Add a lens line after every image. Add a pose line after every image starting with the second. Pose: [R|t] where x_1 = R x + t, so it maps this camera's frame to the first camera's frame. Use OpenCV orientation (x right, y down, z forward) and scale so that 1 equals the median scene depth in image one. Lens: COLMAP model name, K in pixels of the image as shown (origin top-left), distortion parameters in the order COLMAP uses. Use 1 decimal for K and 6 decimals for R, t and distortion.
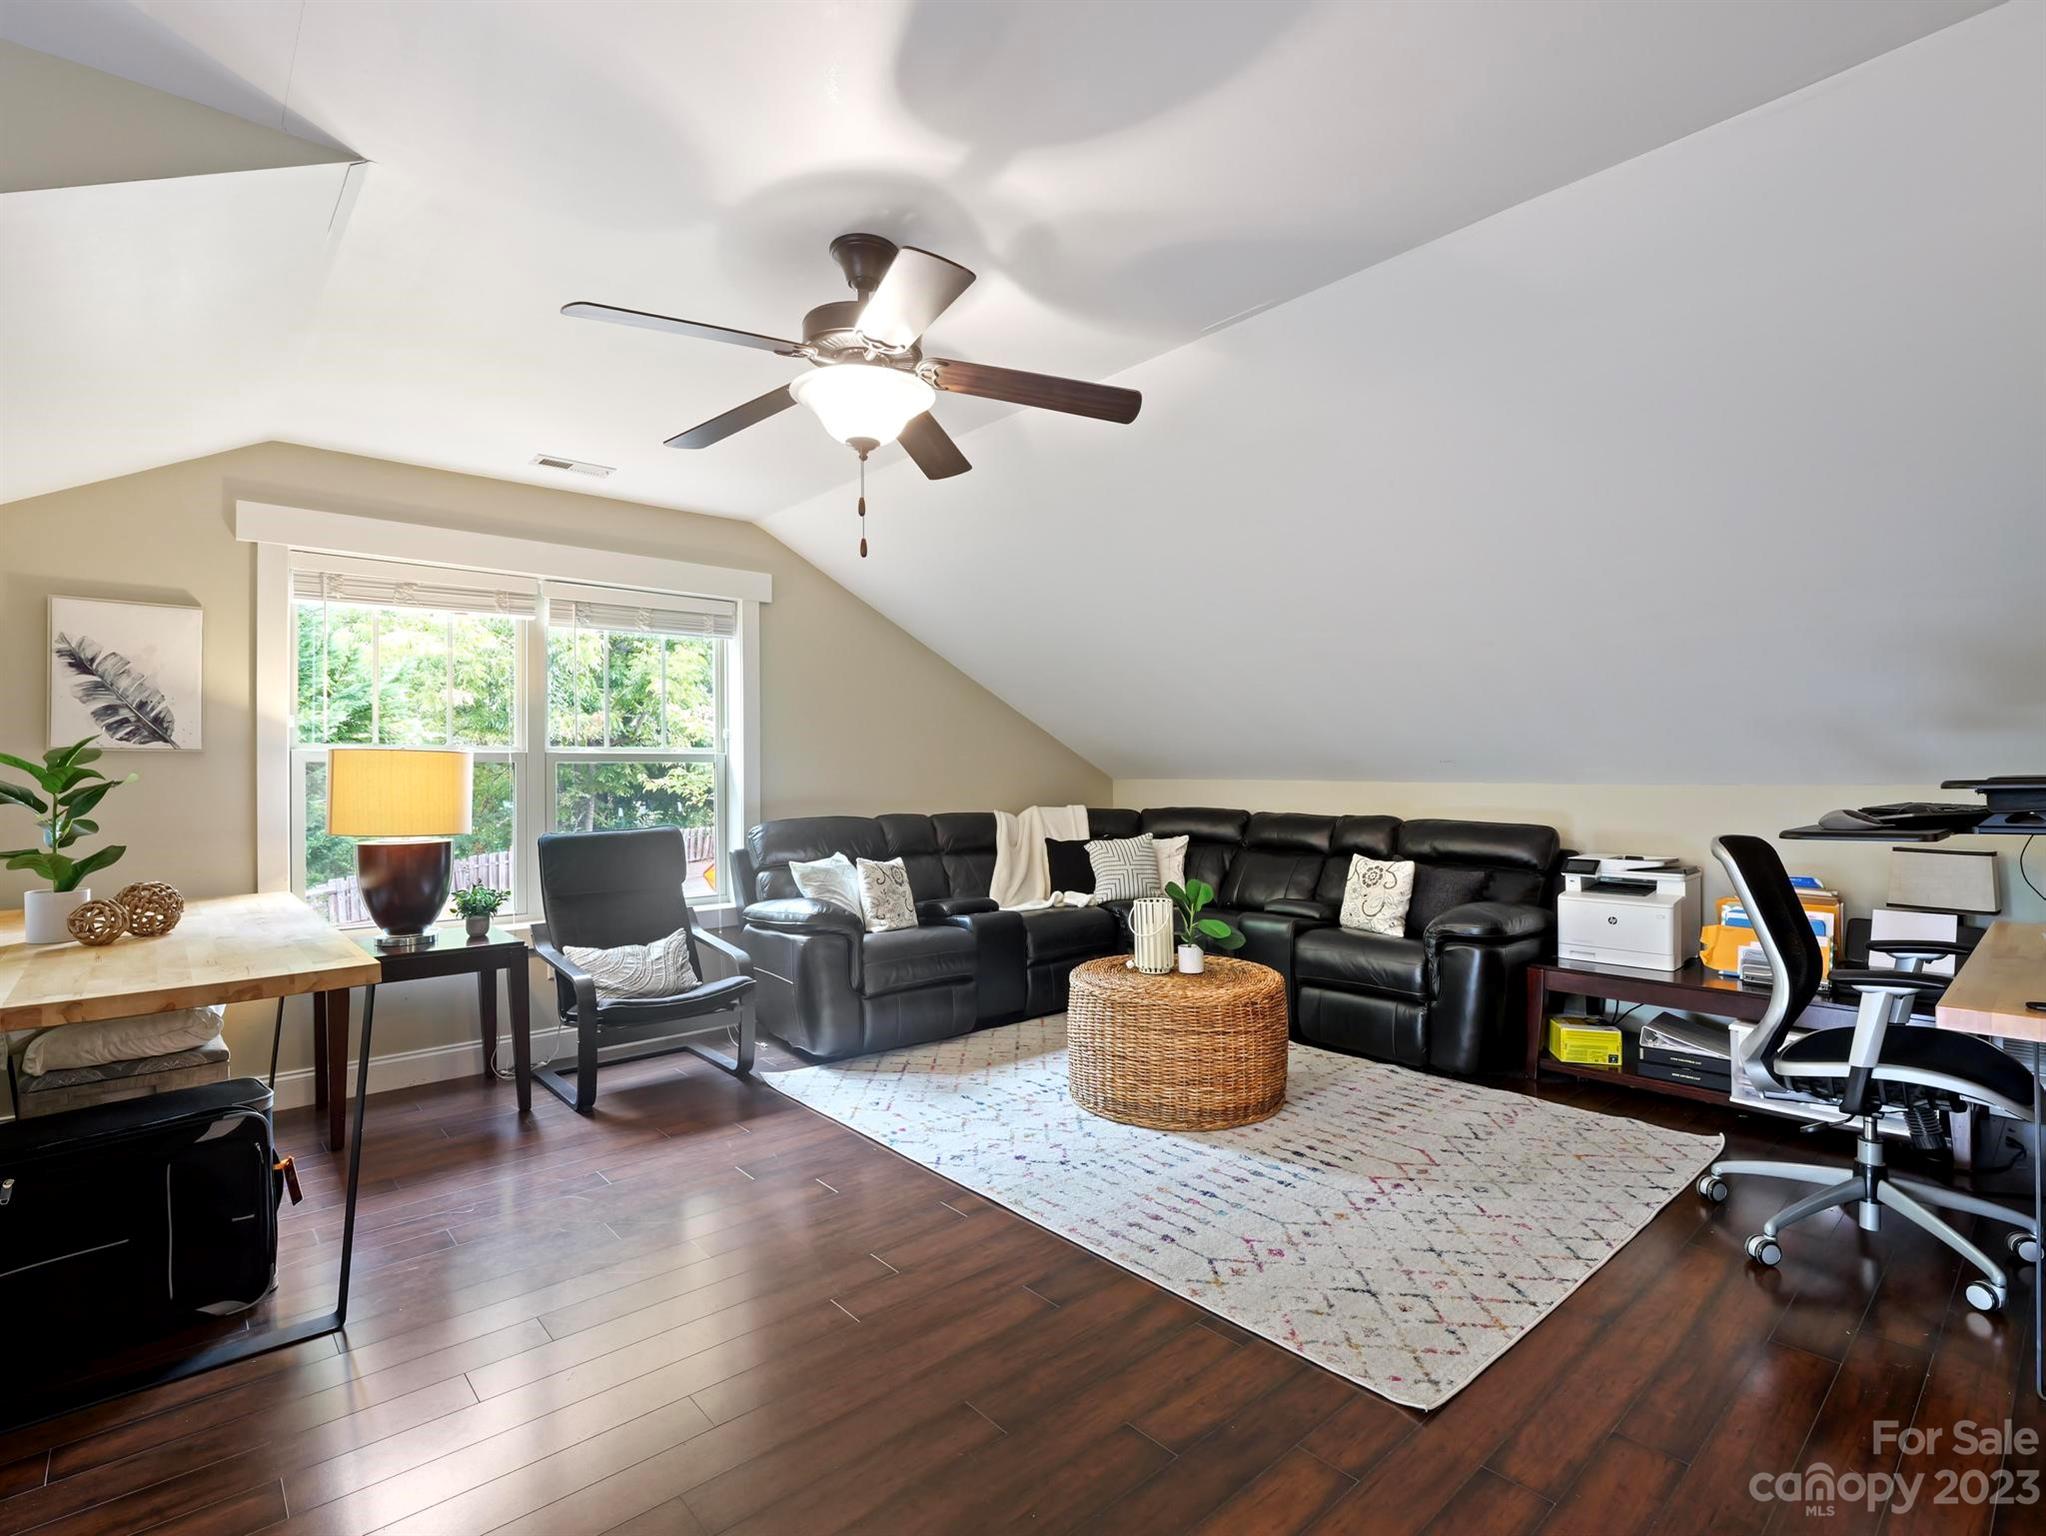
lens RADIAL K [[984.9, 0, 1013.5], [0, 984.9, 766.9], [0, 0, 1]] dist [-0.004815, -0.001290]
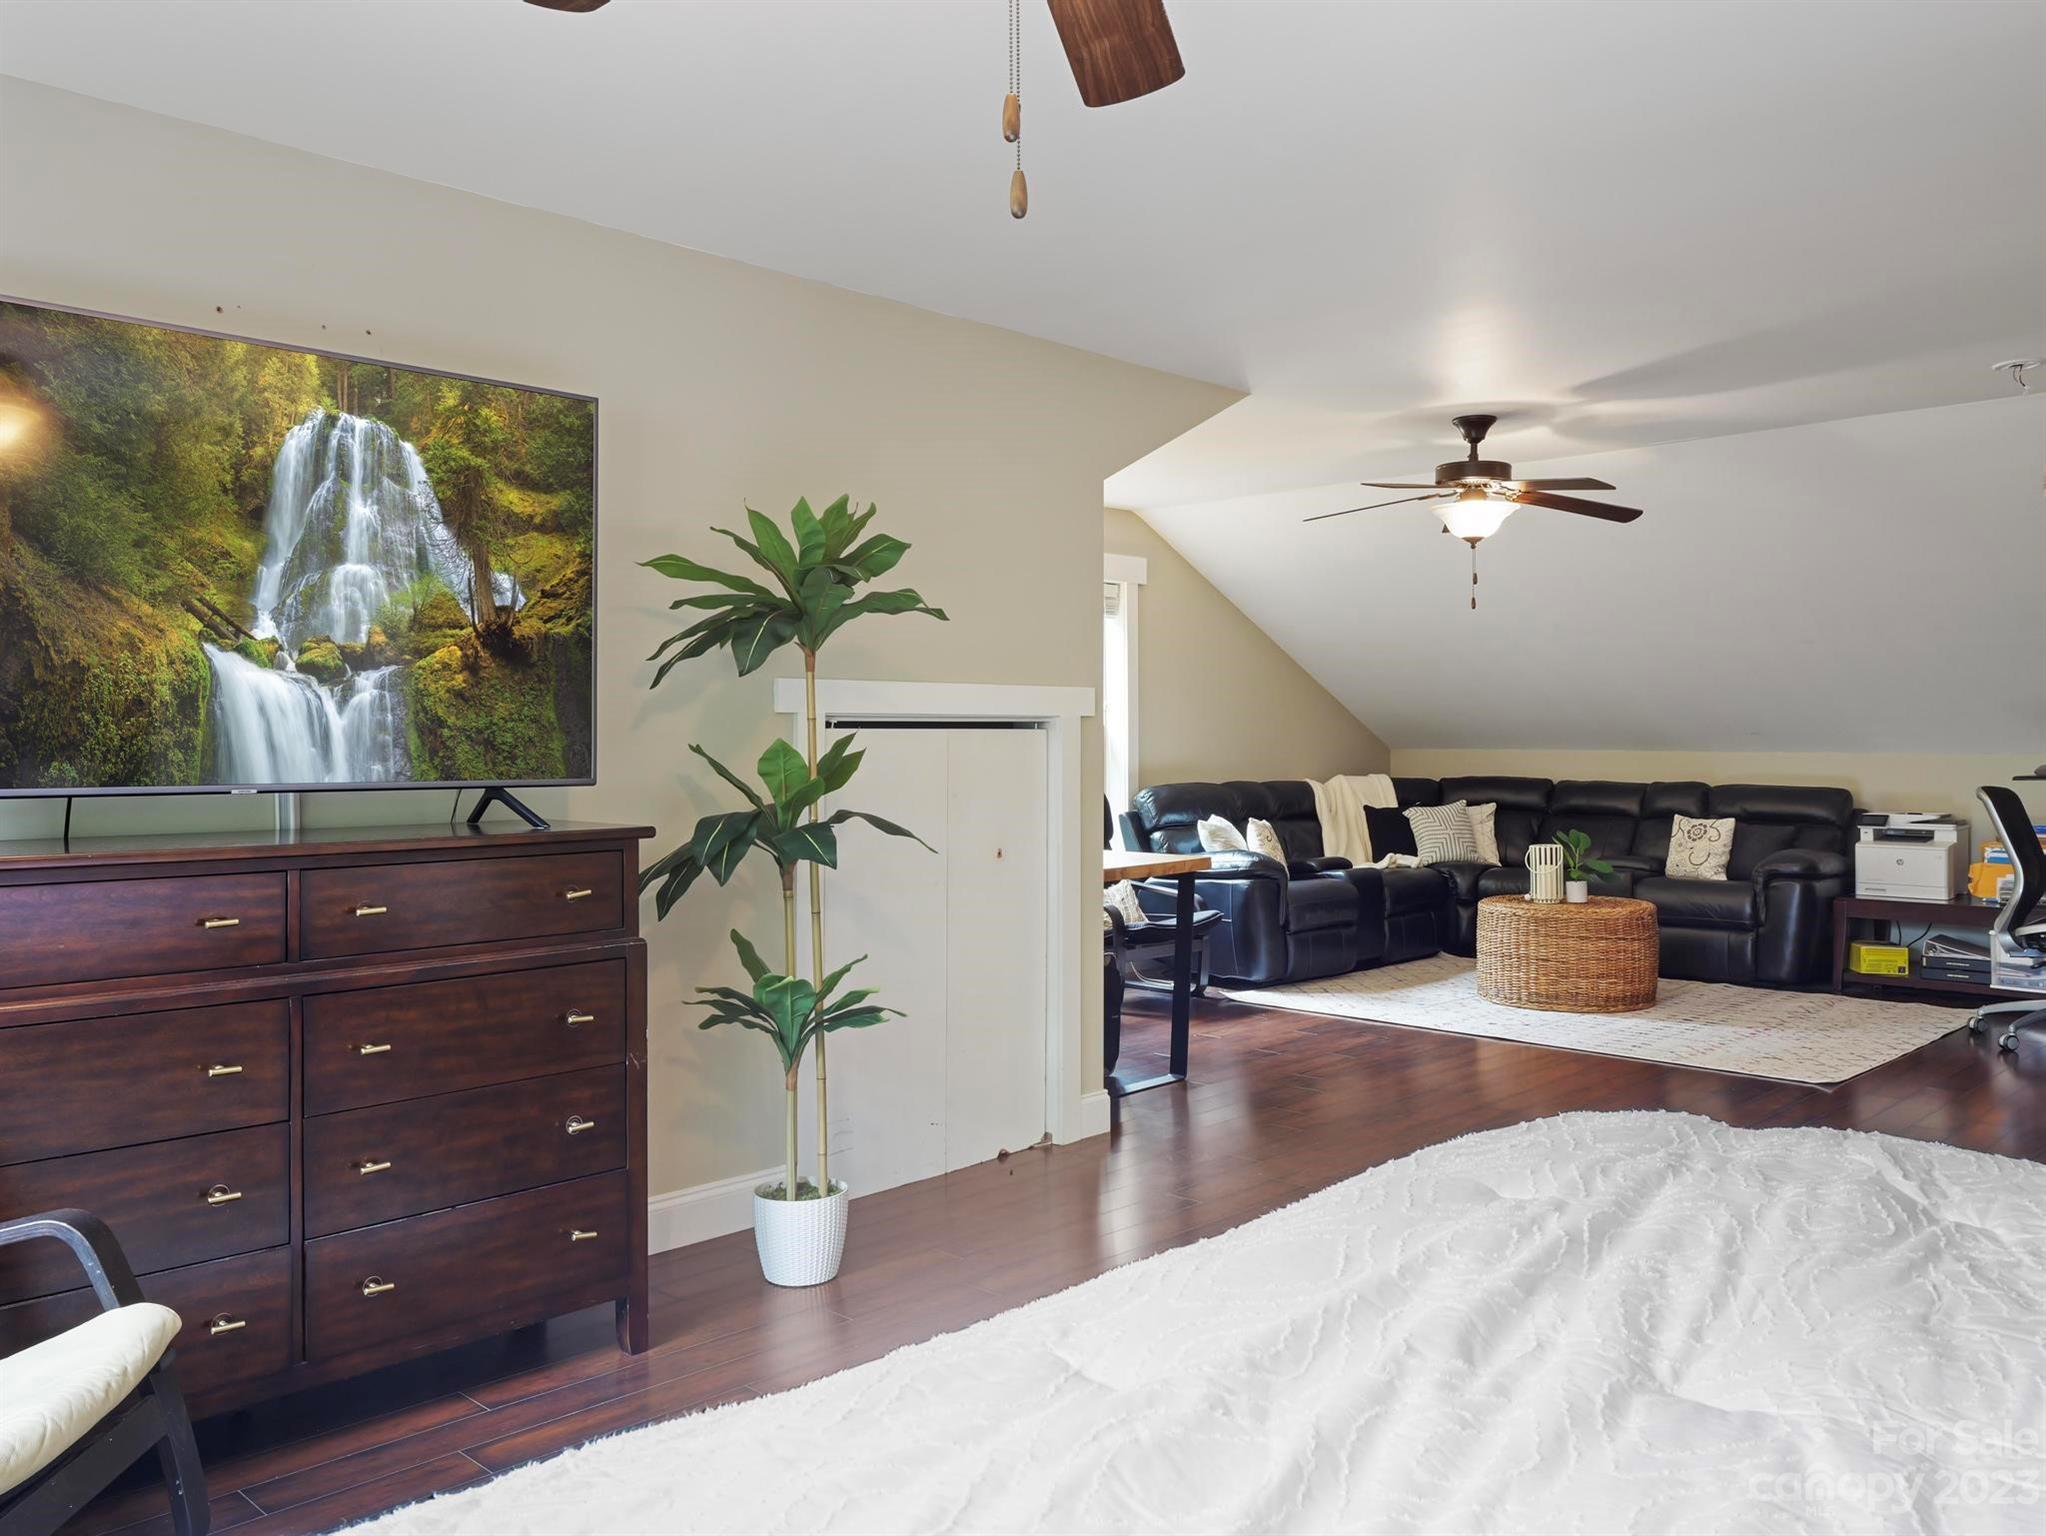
lens RADIAL K [[1590.5, 0, 1023.2], [0, 1590.5, 735.7], [0, 0, 1]] dist [0.003904, 0.013477]
pose [[0.996978, 0.001729, 0.077663, -0.643162], [-0.001901, 0.999996, 0.002134, -0.005705], [-0.077659, -0.002275, 0.996977, -0.909782]]
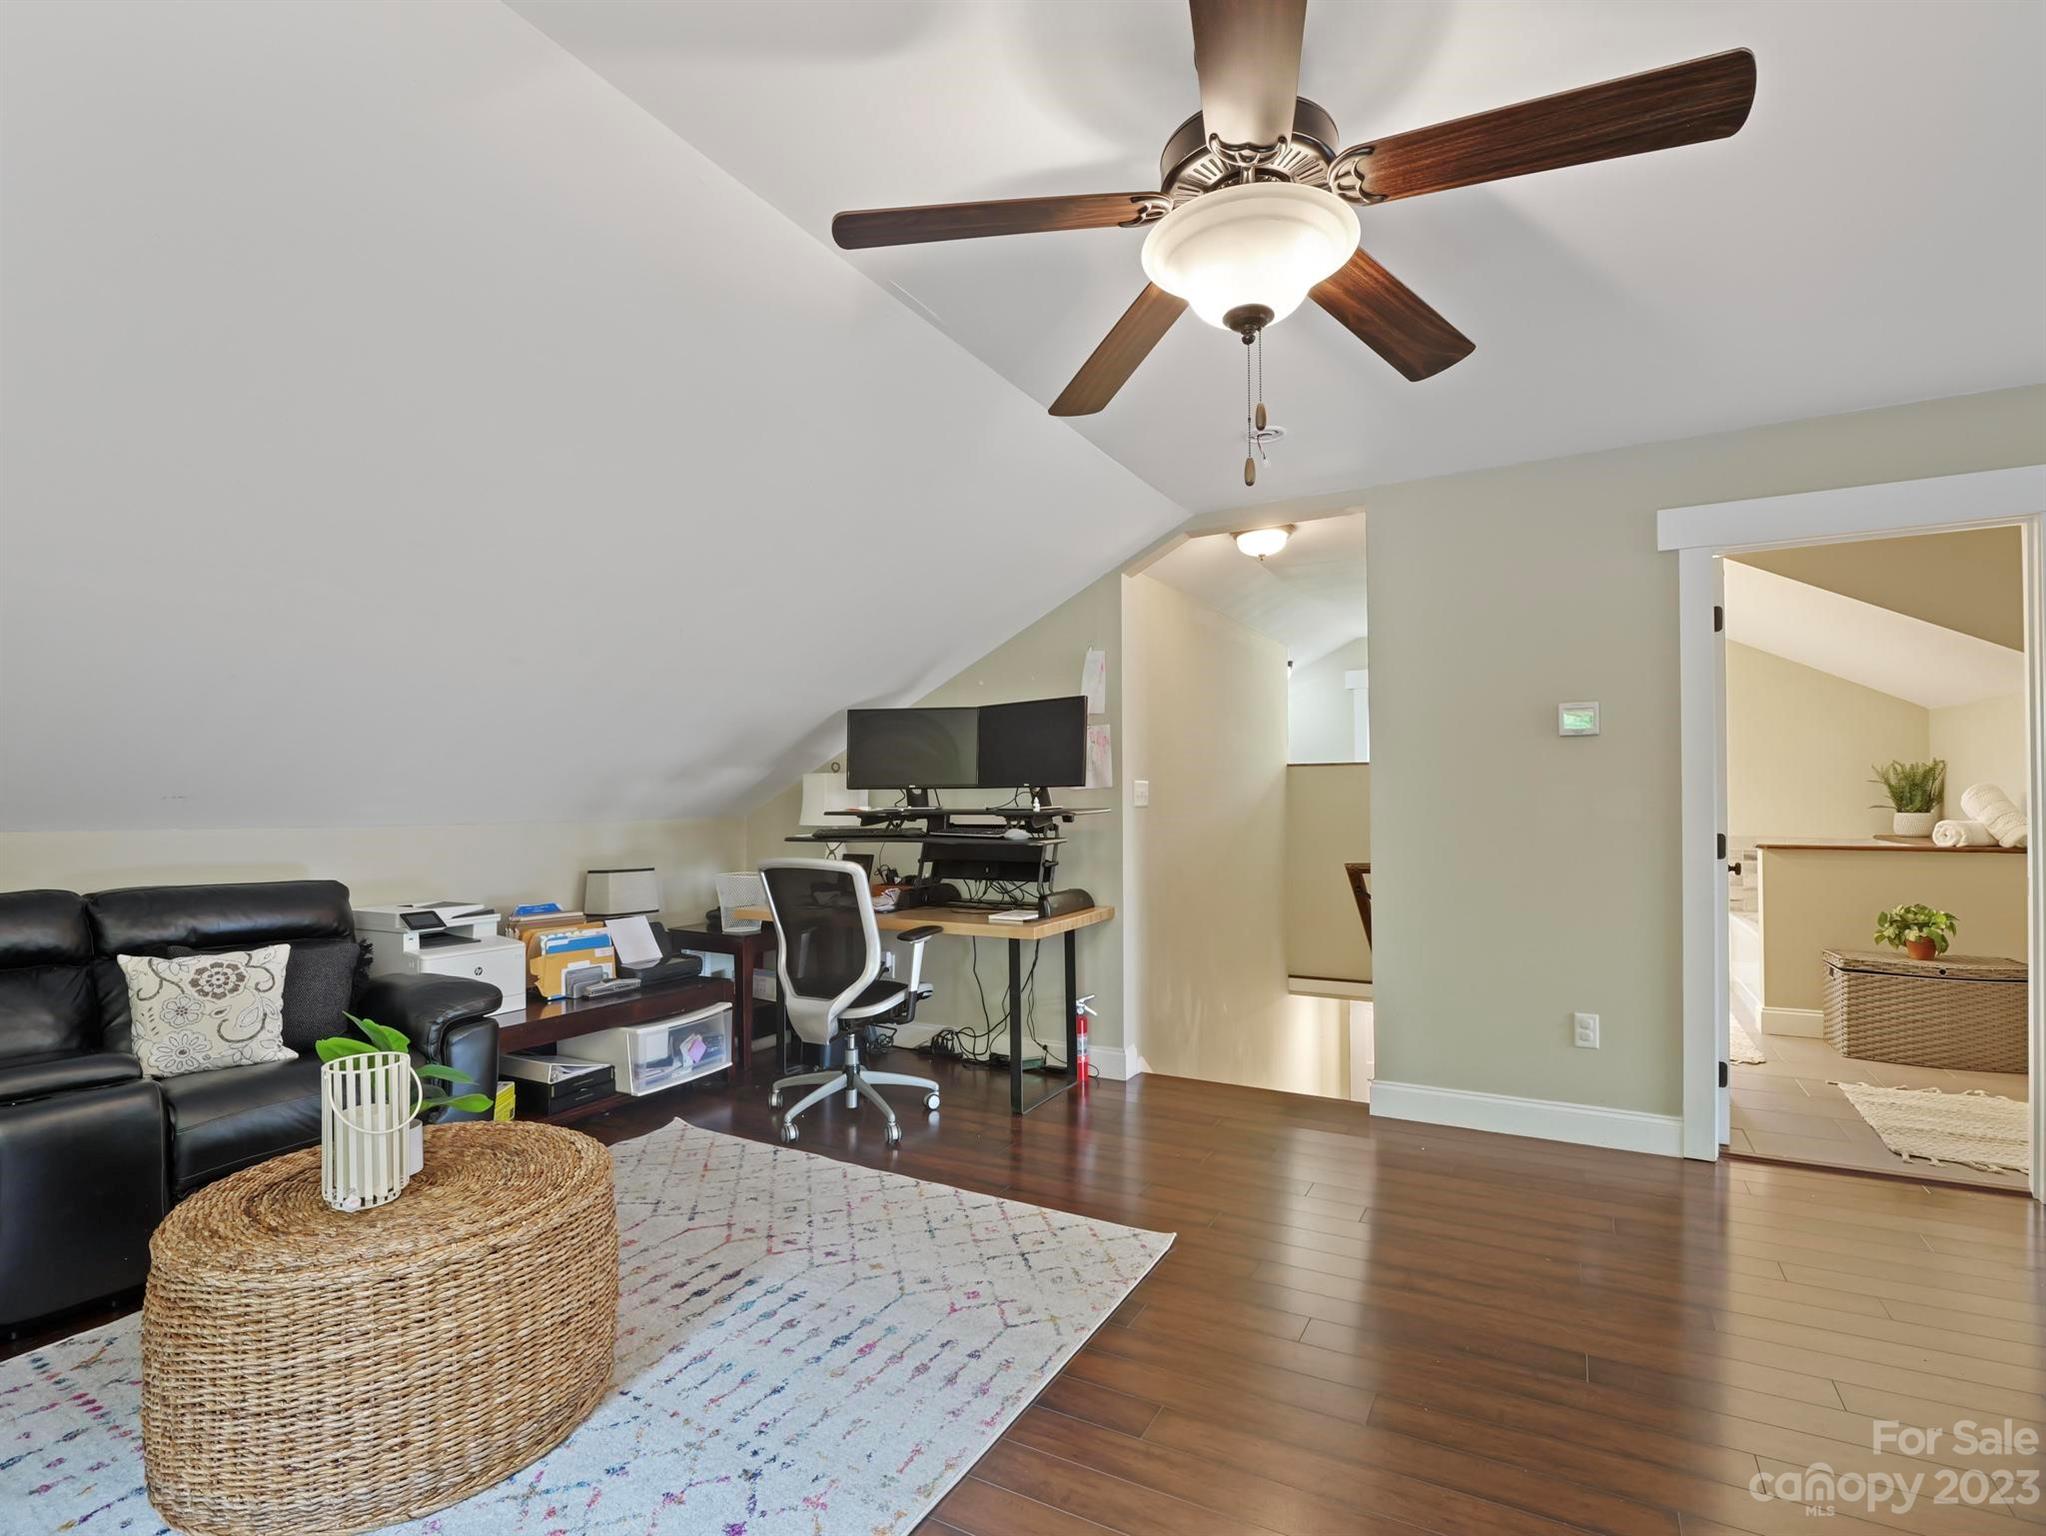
lens RADIAL K [[983.6, 0, 1019.5], [0, 983.6, 800.4], [0, 0, 1]] dist [-0.001527, -0.000366]
pose [[-0.329309, 0.011568, 0.944151, -0.433776], [0.000645, 0.999927, -0.012026, 0.005898], [-0.944222, -0.003351, -0.329293, 0.810611]]
